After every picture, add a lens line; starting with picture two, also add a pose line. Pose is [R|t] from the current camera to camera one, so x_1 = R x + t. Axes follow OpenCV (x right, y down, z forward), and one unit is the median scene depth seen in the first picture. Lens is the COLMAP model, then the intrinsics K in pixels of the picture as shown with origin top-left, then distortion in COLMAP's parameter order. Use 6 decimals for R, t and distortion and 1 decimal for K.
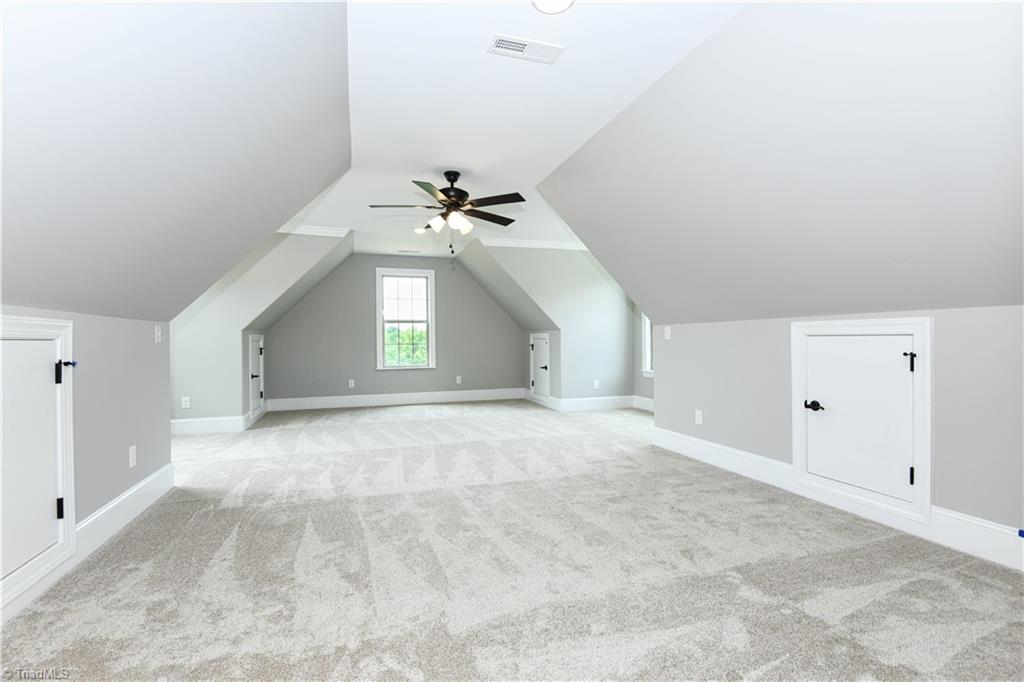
lens RADIAL K [[468.5, 0, 512.0], [0, 468.5, 341.0], [0, 0, 1]] dist [0.018651, -0.026186]
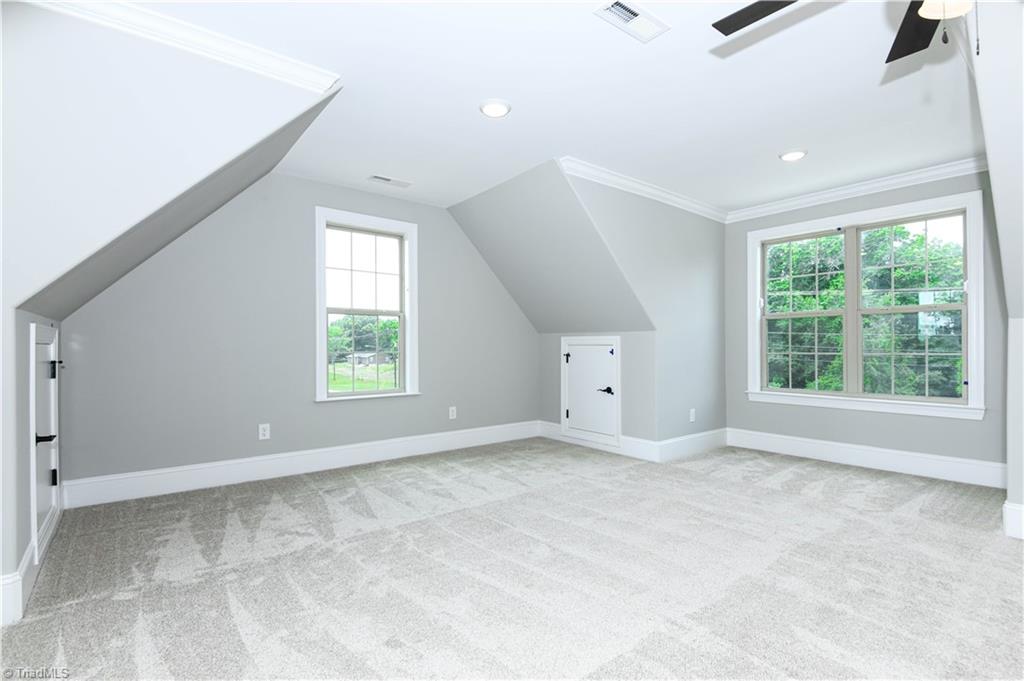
lens RADIAL K [[484.9, 0, 512.0], [0, 484.9, 340.5], [0, 0, 1]] dist [-0.002520, -0.000712]
pose [[0.939882, 0.010275, 0.341344, -0.264883], [-0.002502, 0.999728, -0.023205, 0.005260], [-0.341490, 0.020956, 0.939652, 0.412179]]
